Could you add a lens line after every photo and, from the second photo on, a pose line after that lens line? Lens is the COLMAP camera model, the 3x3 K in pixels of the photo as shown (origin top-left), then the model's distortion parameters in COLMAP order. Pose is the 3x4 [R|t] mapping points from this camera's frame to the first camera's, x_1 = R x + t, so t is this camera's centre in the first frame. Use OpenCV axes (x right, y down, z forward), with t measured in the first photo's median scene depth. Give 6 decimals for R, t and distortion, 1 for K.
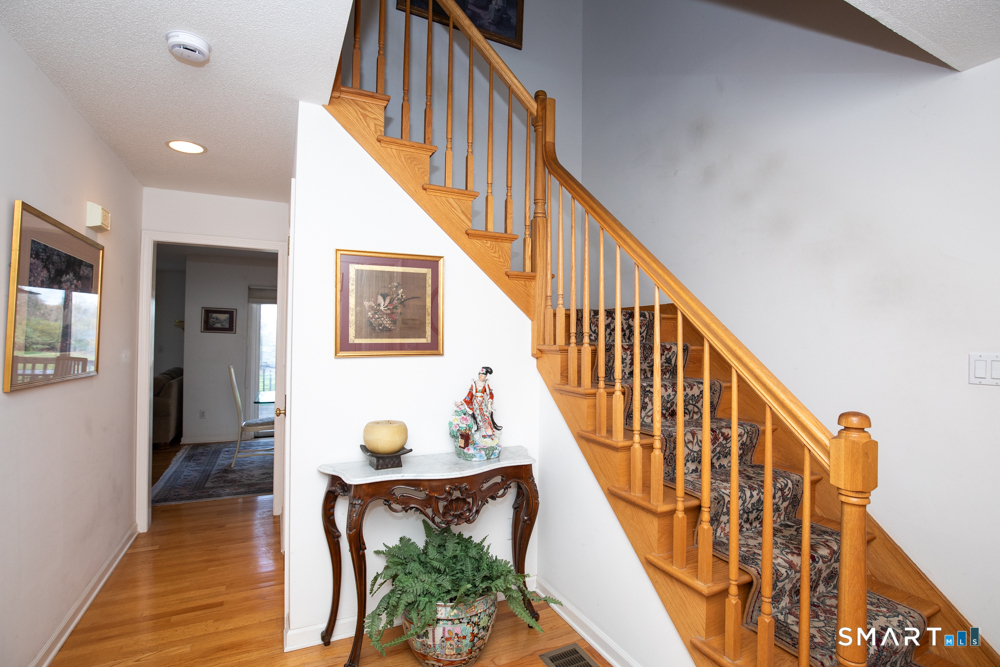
lens RADIAL K [[455.0, 0, 497.5], [0, 455.0, 331.8], [0, 0, 1]] dist [-0.025527, 0.003073]
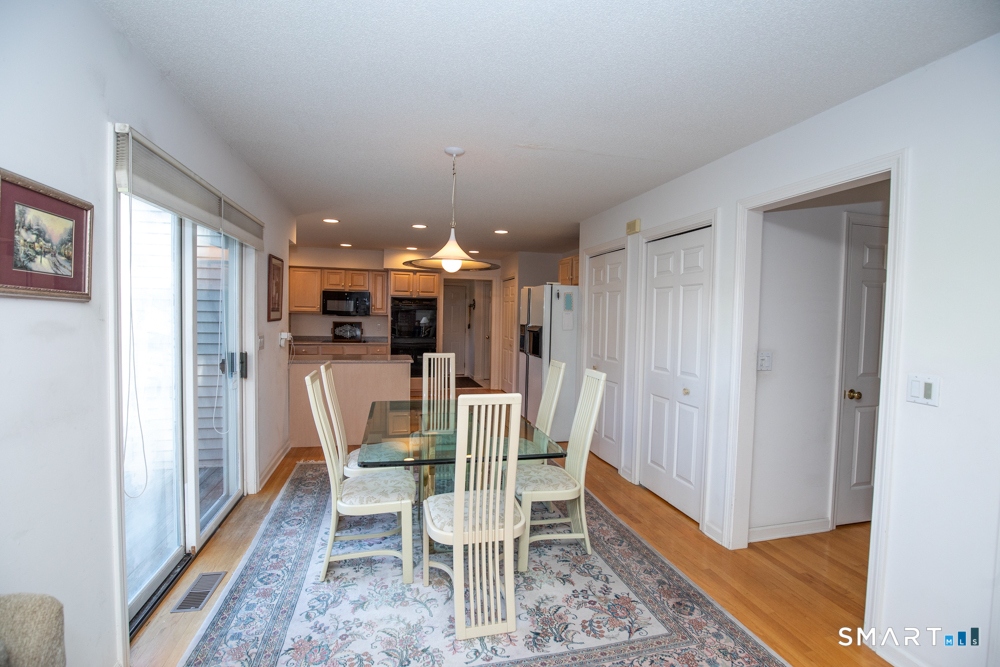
lens RADIAL K [[455.0, 0, 495.9], [0, 455.0, 330.5], [0, 0, 1]] dist [-0.025527, 0.003073]
pose [[0.223732, -0.040031, 0.973828, -0.772945], [-0.031082, 0.998355, 0.048180, 0.000726], [-0.974155, -0.041048, 0.222120, 0.727980]]
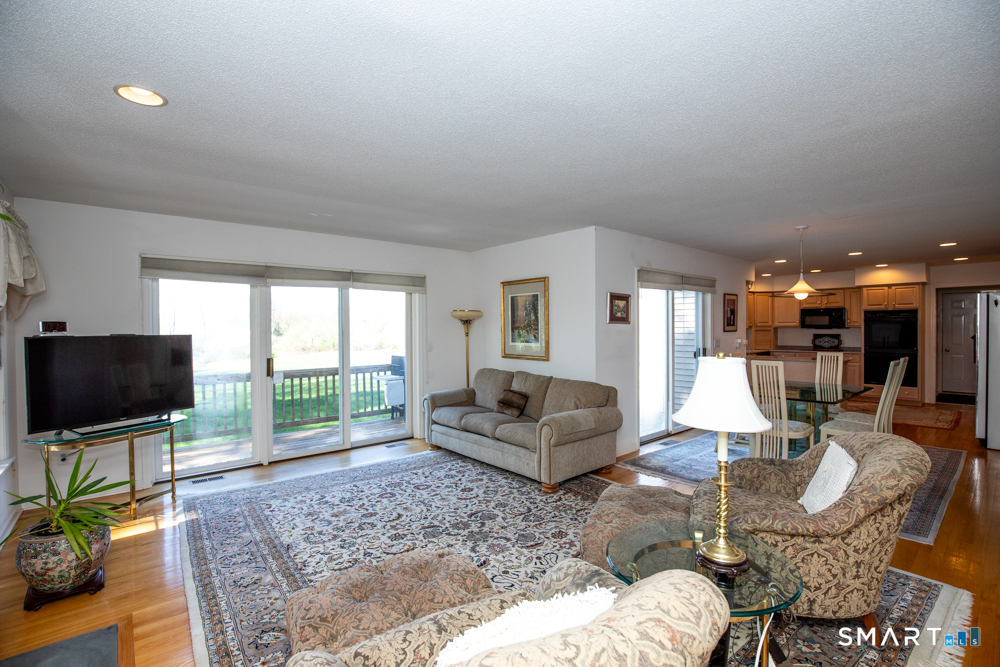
lens RADIAL K [[455.0, 0, 504.9], [0, 455.0, 330.2], [0, 0, 1]] dist [-0.025527, 0.003073]
pose [[0.969590, -0.019476, 0.243960, -1.005888], [0.015398, 0.999708, 0.018611, -0.004523], [-0.244252, -0.014288, 0.969607, 0.256008]]
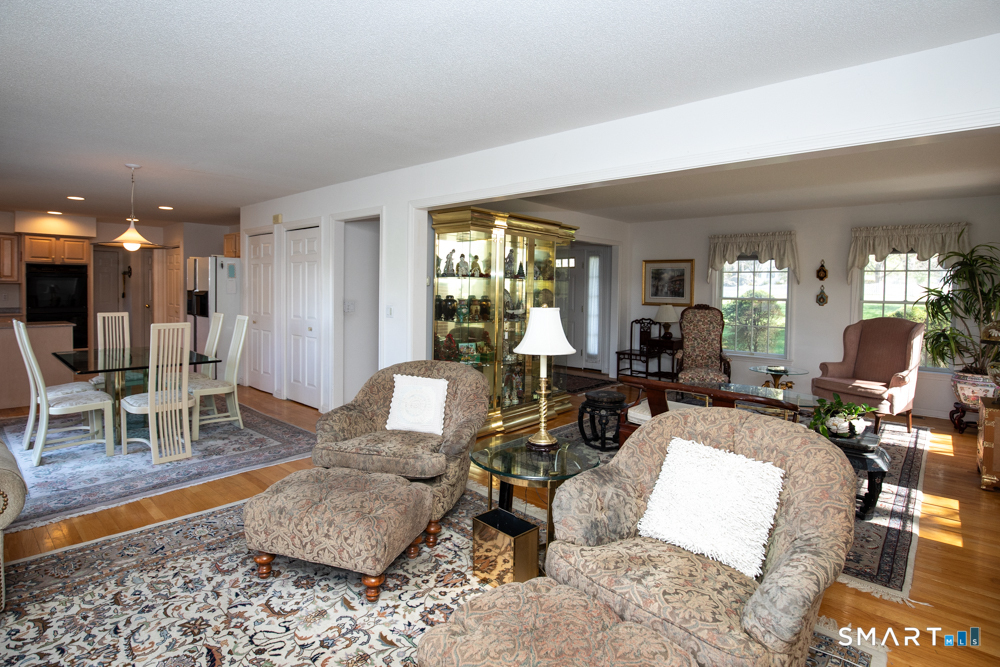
lens RADIAL K [[507.0, 0, 491.3], [0, 507.0, 302.8], [0, 0, 1]] dist [-0.026212, 0.002412]
pose [[-0.366428, -0.040861, 0.929549, -1.193788], [-0.029257, 0.999047, 0.032383, 0.002450], [-0.929986, -0.015330, -0.367275, 0.658713]]
